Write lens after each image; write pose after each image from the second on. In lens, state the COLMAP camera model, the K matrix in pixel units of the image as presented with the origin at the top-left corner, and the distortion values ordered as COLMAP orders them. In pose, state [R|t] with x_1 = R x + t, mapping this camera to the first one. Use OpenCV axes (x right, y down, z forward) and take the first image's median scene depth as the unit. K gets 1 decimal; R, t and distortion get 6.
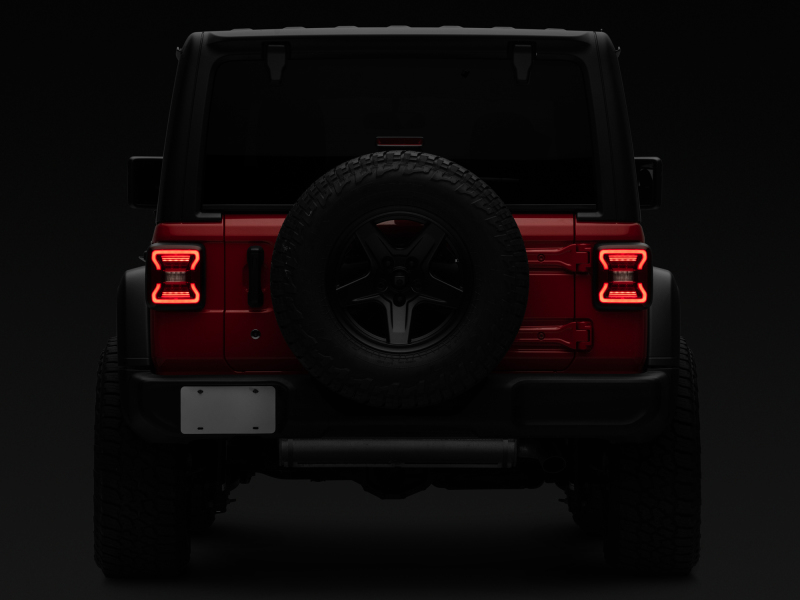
lens RADIAL K [[4699.1, 0, 402.6], [0, 4699.1, 301.6], [0, 0, 1]] dist [1.795935, 0.000000]
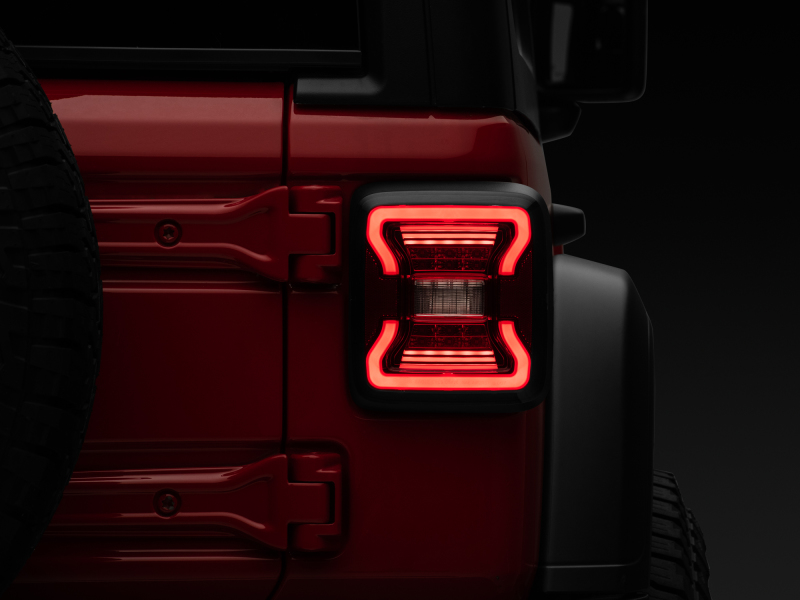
lens RADIAL K [[4699.1, 0, 402.5], [0, 4699.1, 300.2], [0, 0, 1]] dist [1.795935, 0.000000]
pose [[0.999908, 0.003426, -0.013153, 0.047640], [-0.003247, 0.999903, 0.013562, -0.009159], [0.013198, -0.013518, 0.999822, 0.709345]]
